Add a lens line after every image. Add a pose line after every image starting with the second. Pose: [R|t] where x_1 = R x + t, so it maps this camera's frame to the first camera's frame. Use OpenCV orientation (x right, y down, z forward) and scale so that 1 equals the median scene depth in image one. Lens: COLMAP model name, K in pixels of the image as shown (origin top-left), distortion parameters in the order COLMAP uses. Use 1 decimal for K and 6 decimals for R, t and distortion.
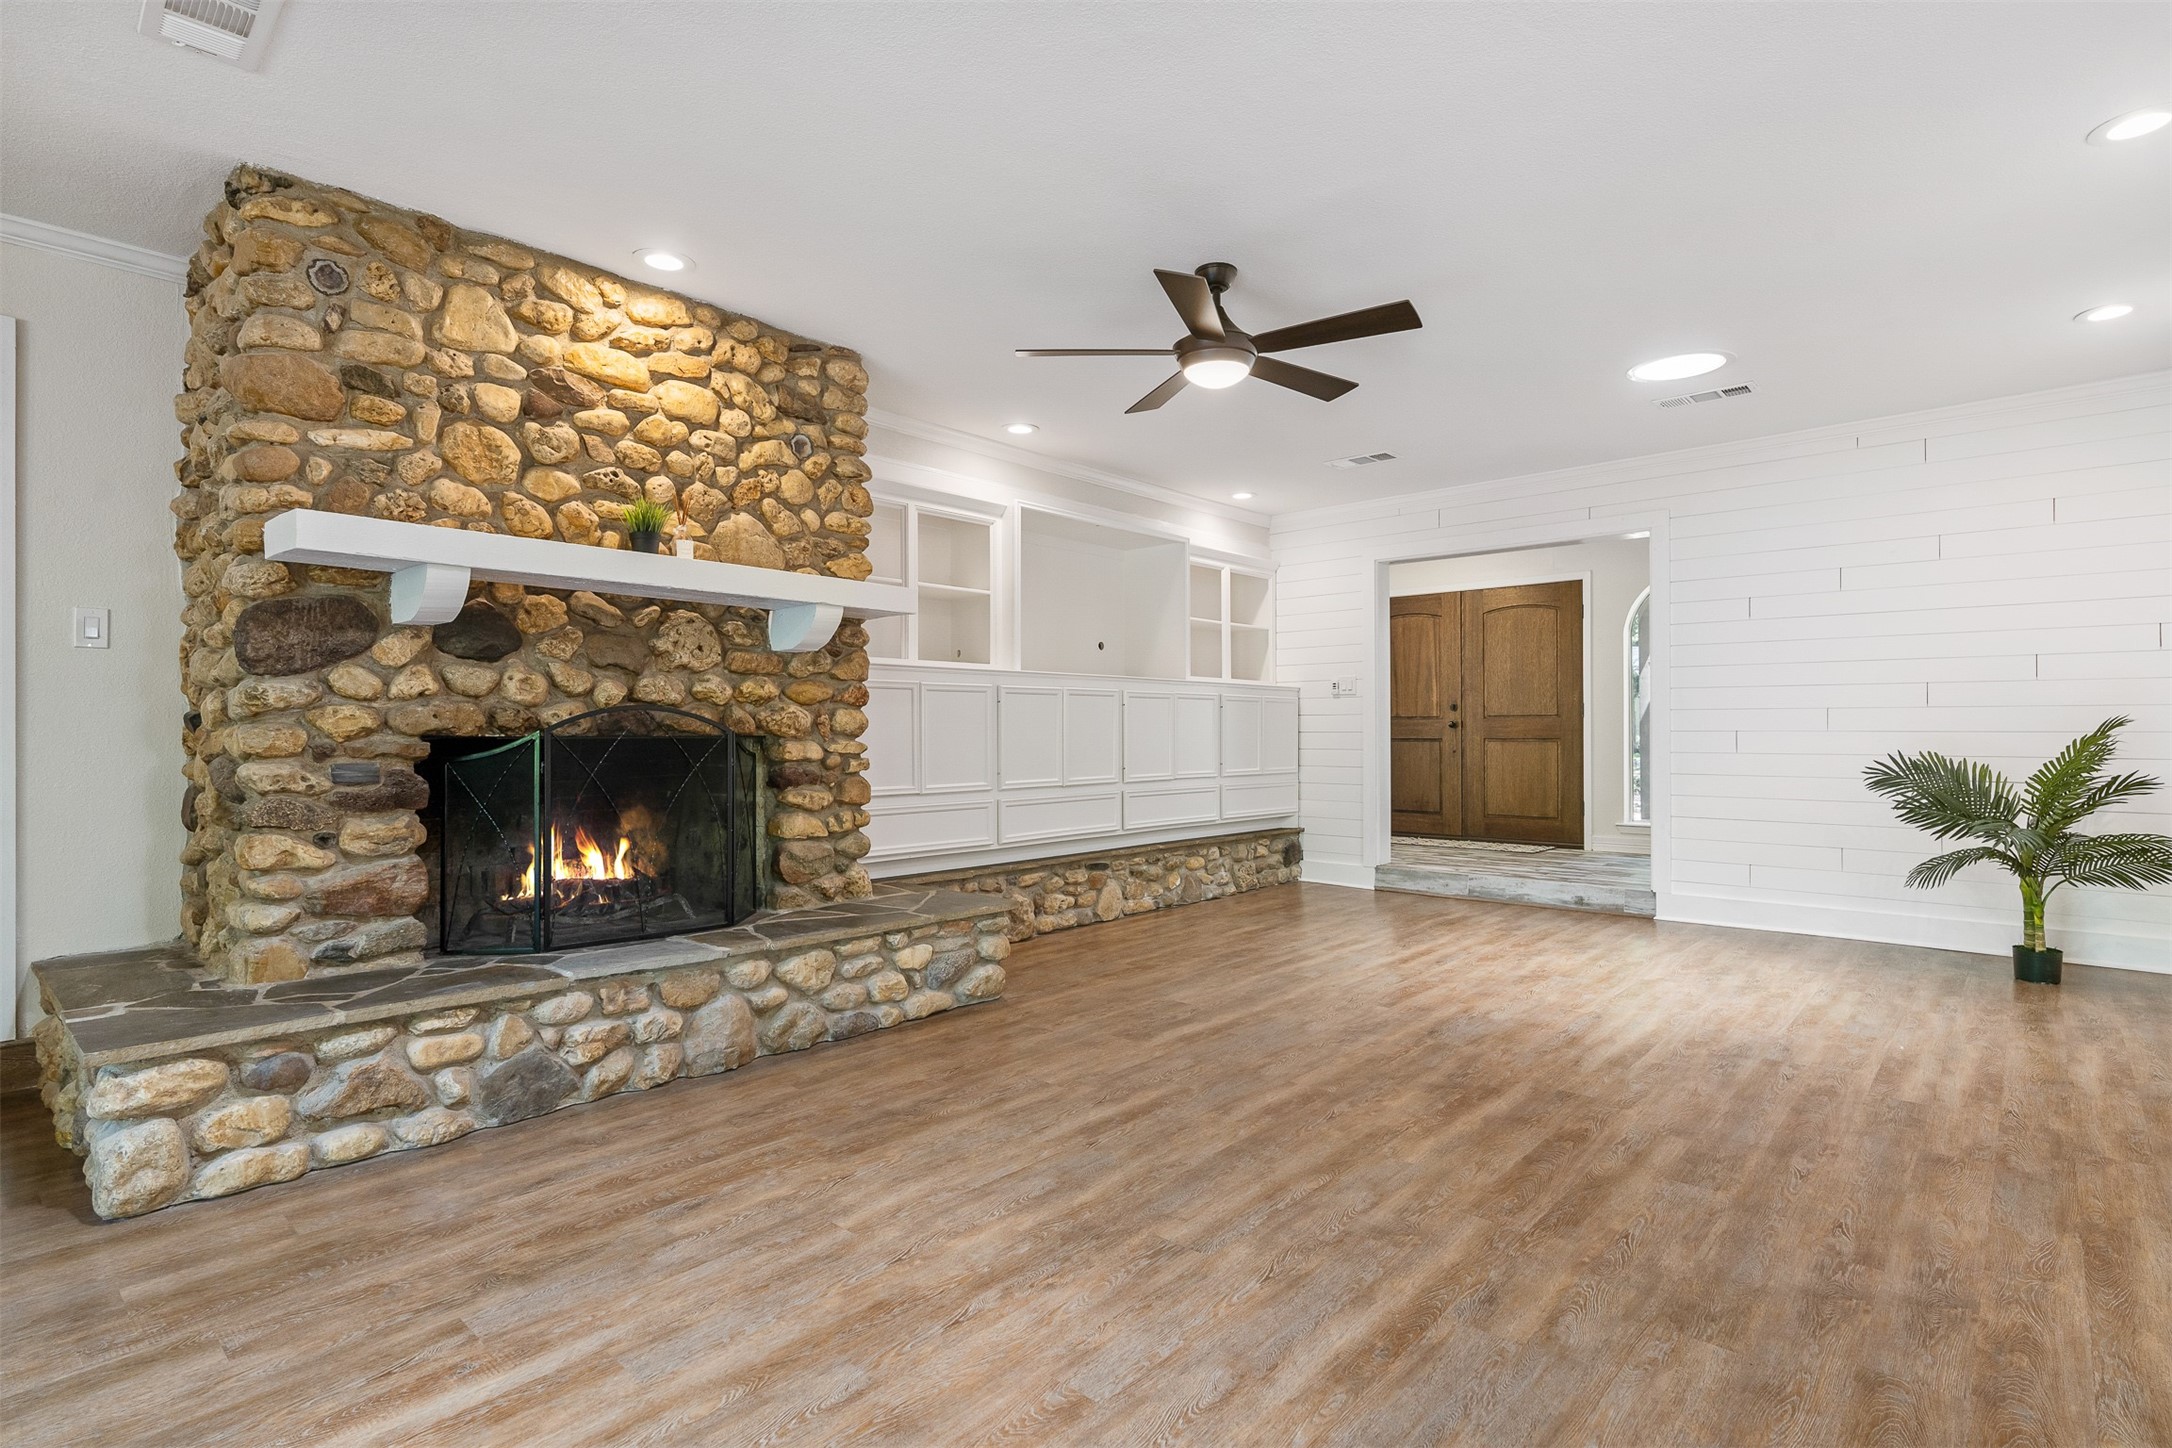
lens RADIAL K [[1041.6, 0, 1108.6], [0, 1041.6, 716.6], [0, 0, 1]] dist [-0.005788, 0.001504]
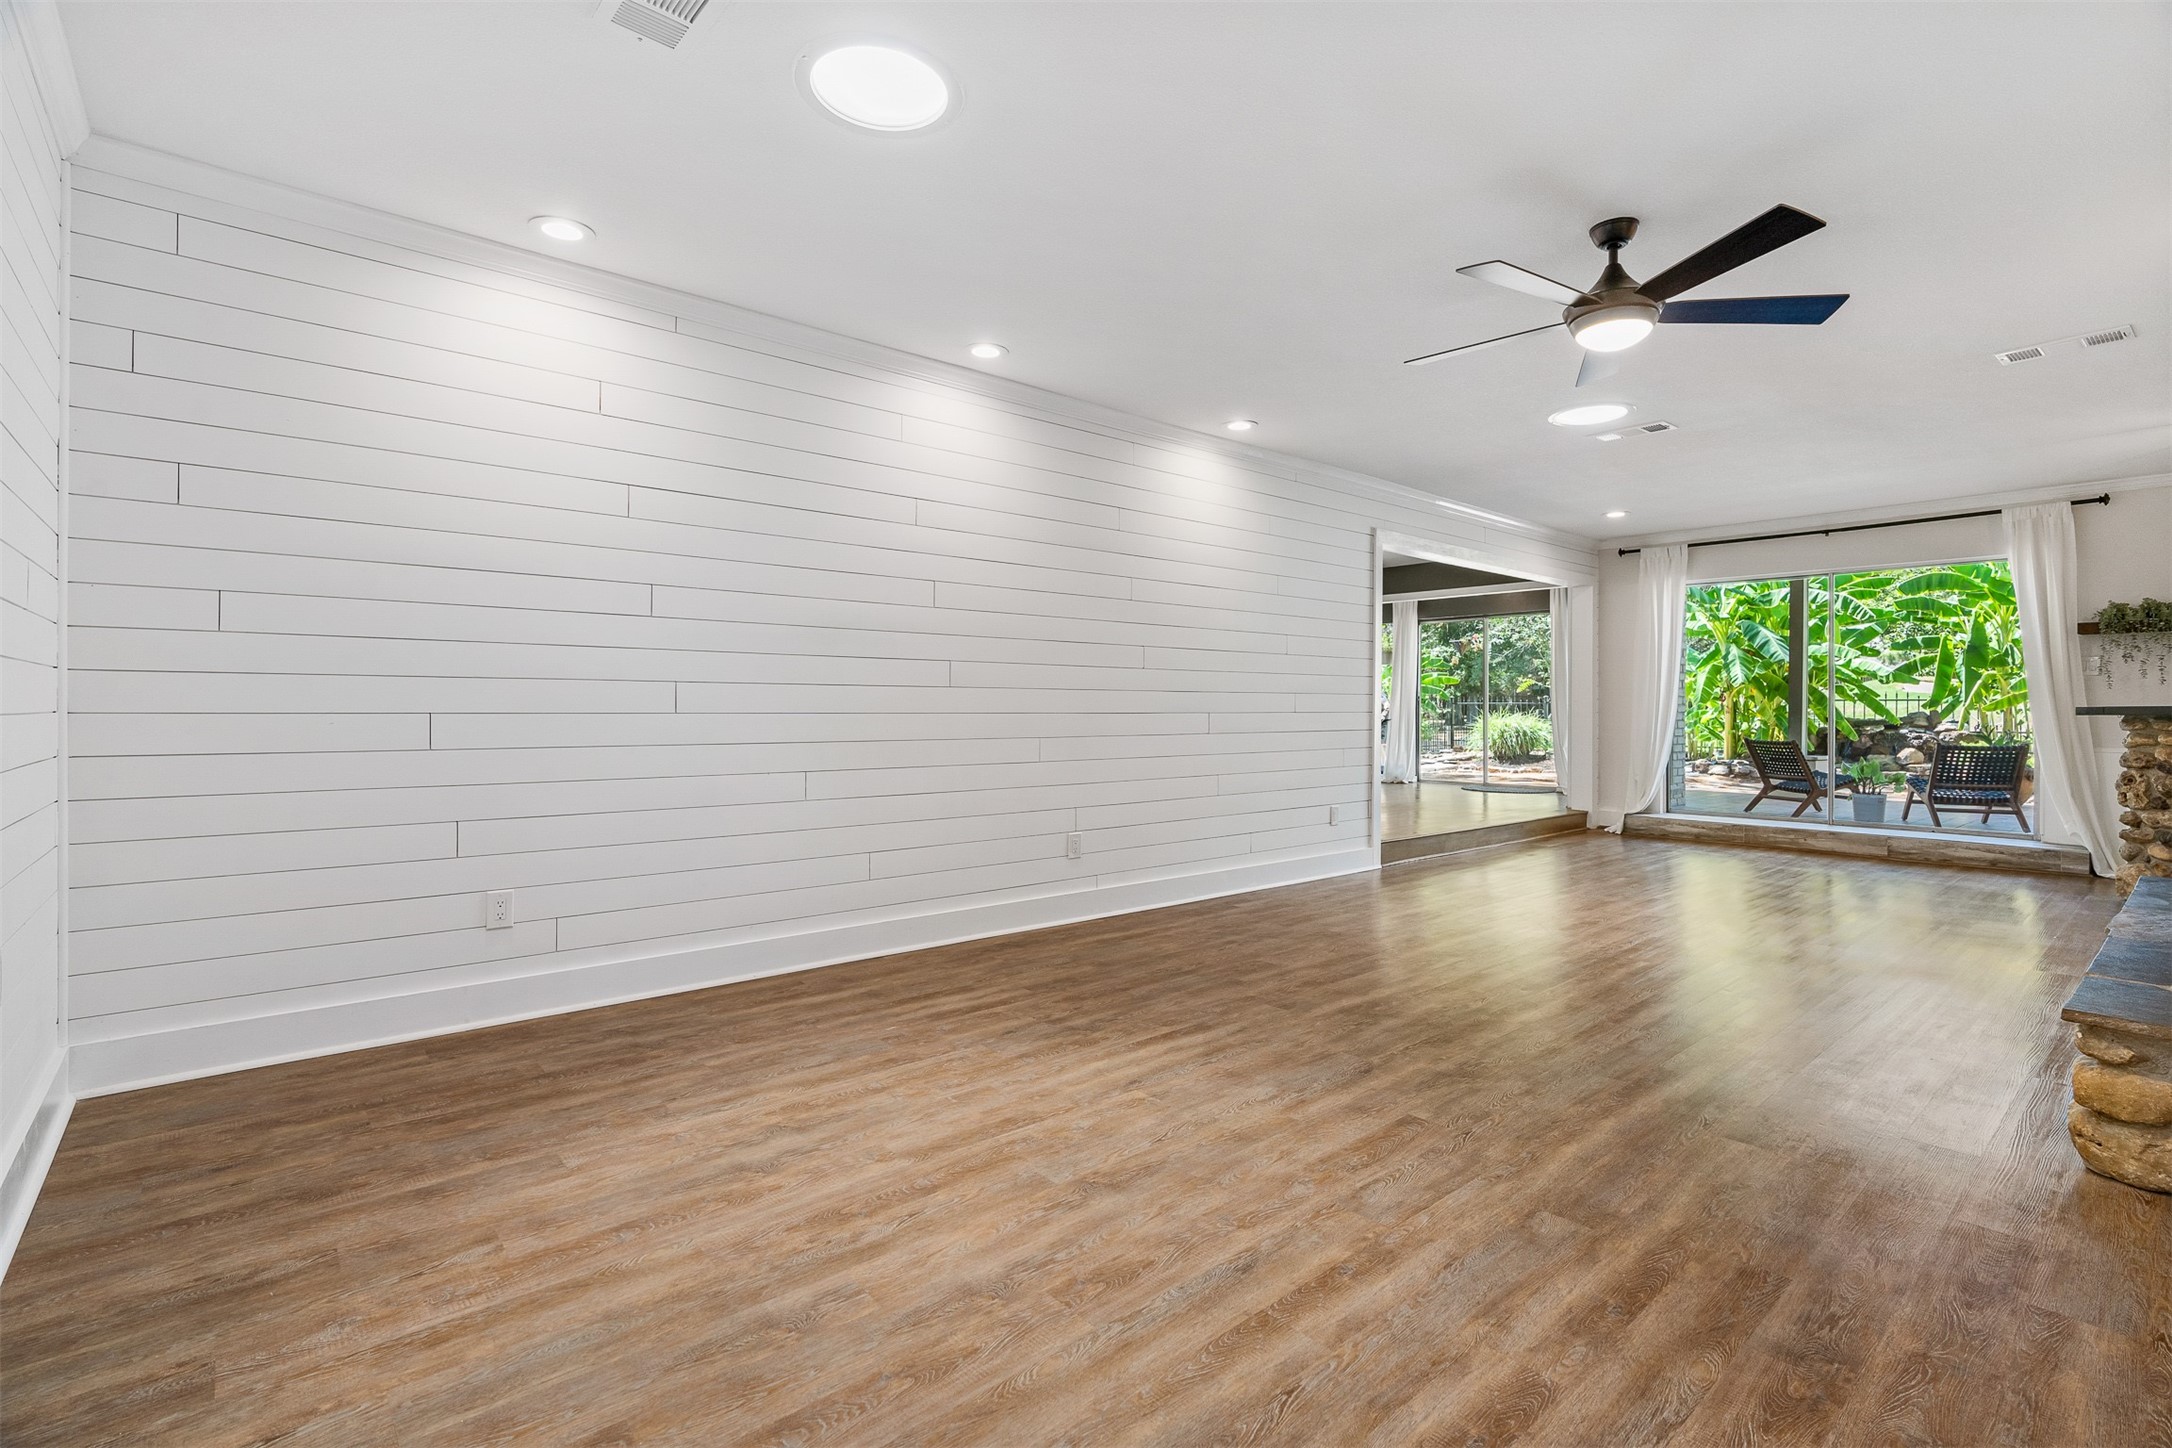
lens RADIAL K [[1001.0, 0, 1078.8], [0, 1001.0, 720.4], [0, 0, 1]] dist [-0.004263, 0.000561]
pose [[-0.989479, -0.002029, 0.144662, 0.424188], [-0.001806, 0.999997, 0.001667, 0.019090], [-0.144665, 0.001388, -0.989480, 1.832094]]
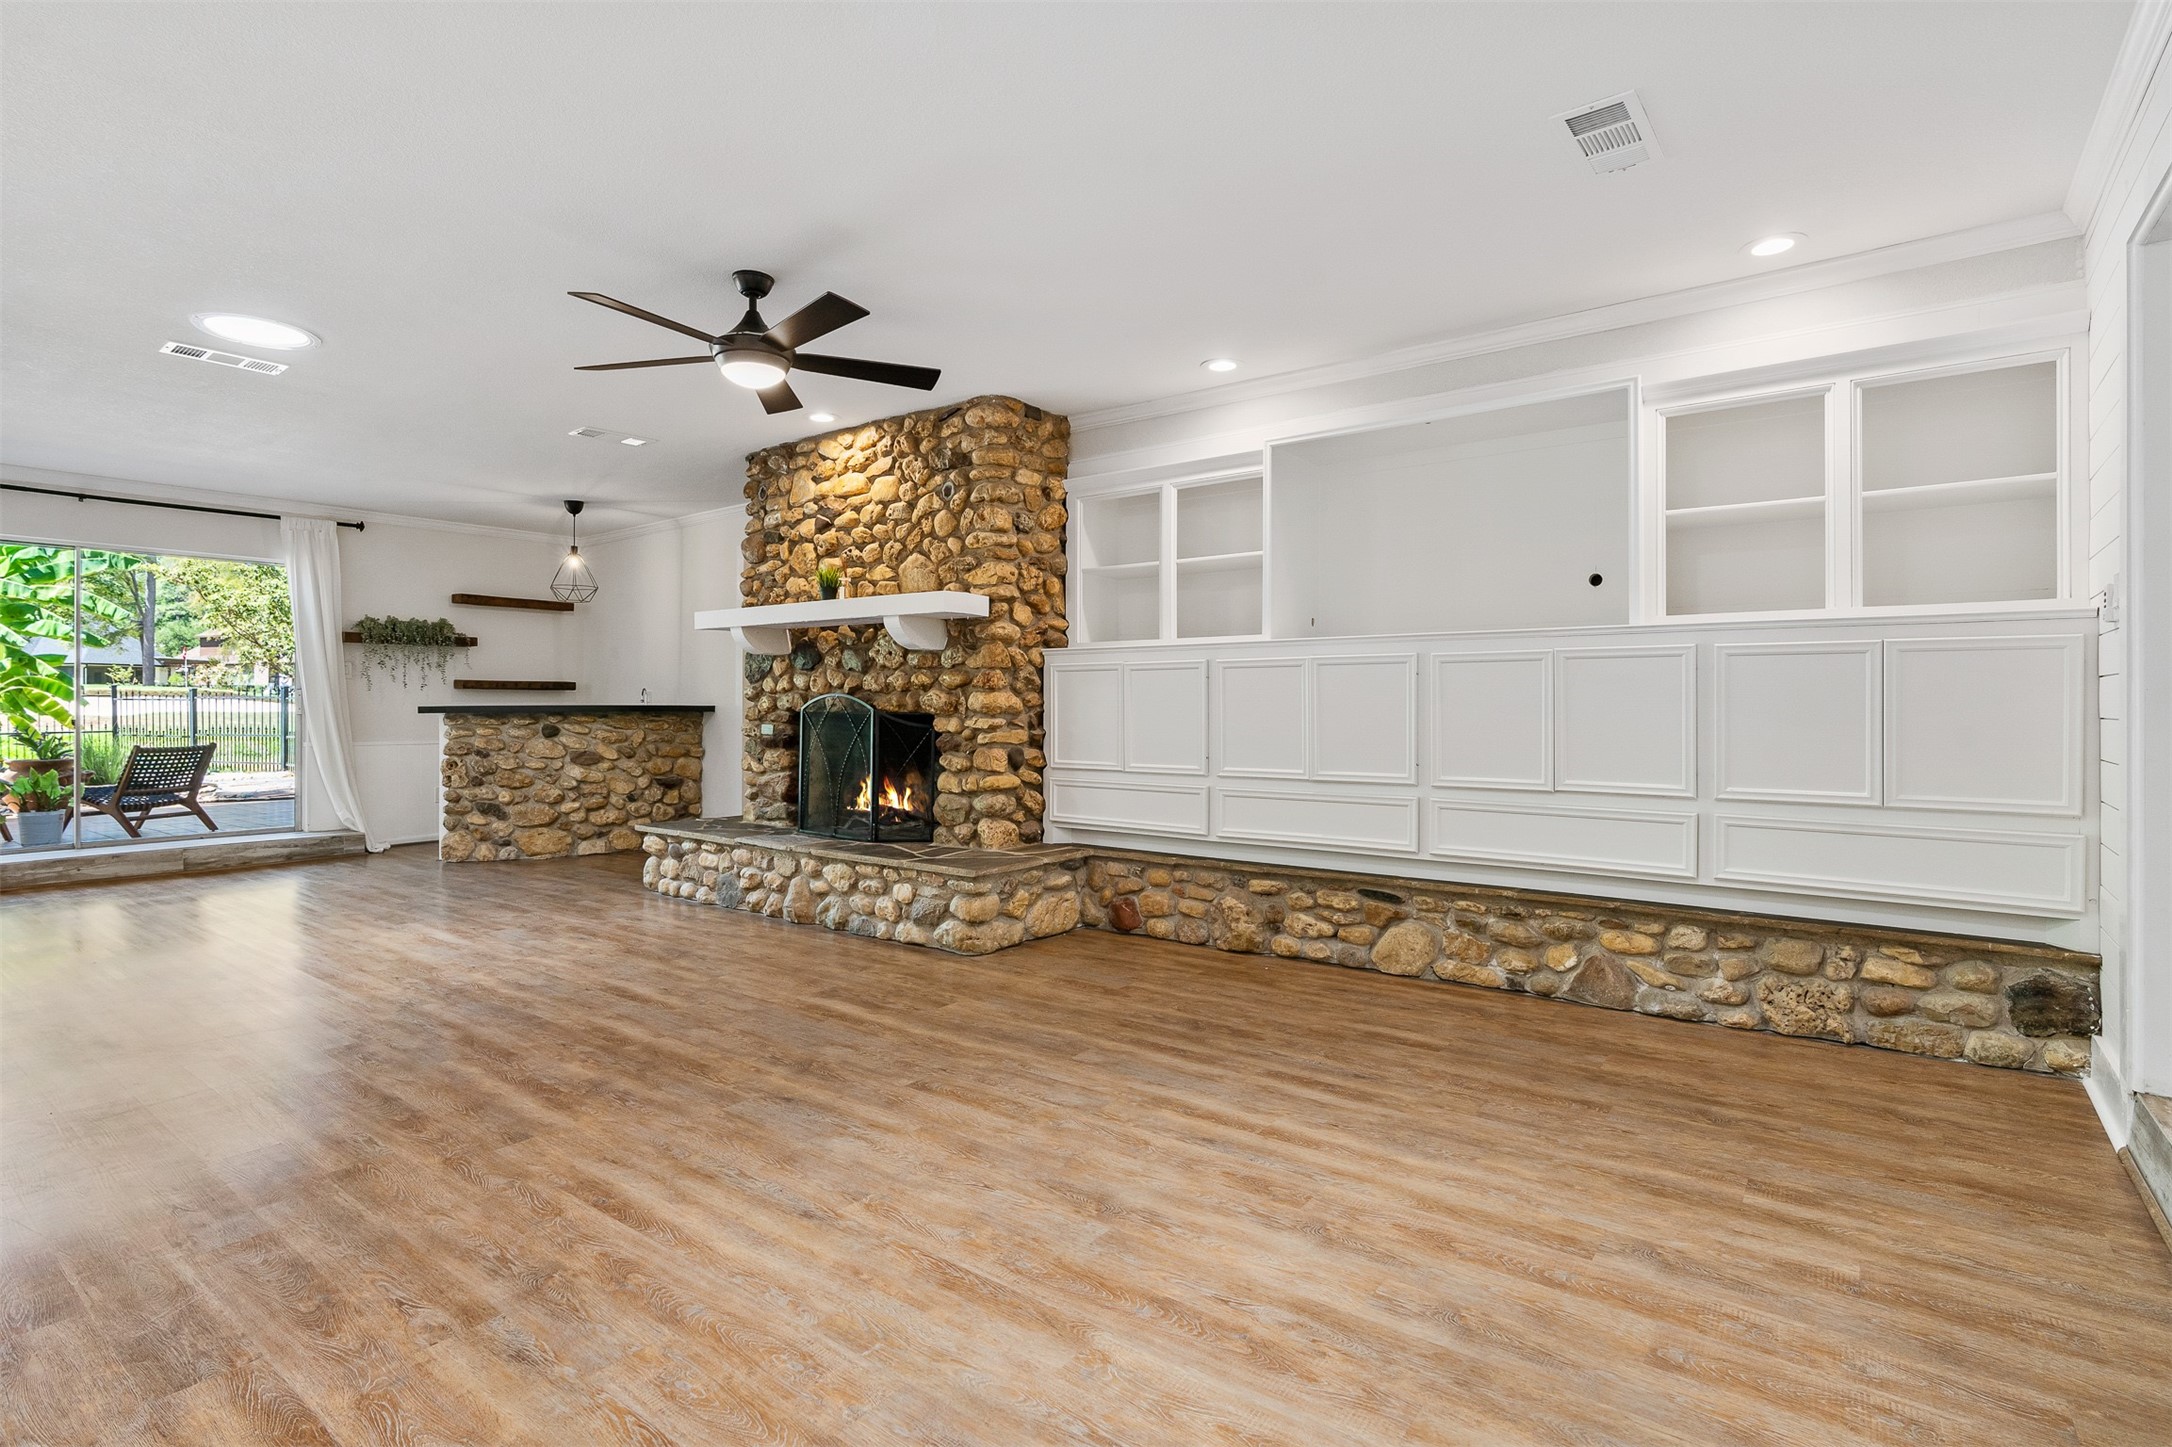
lens RADIAL K [[1041.6, 0, 1108.6], [0, 1041.6, 716.1], [0, 0, 1]] dist [-0.005788, 0.001504]
pose [[0.090867, 0.011162, -0.995801, 1.109053], [0.012656, 0.999843, 0.012363, 0.008401], [0.995783, -0.013726, 0.090711, 1.173763]]
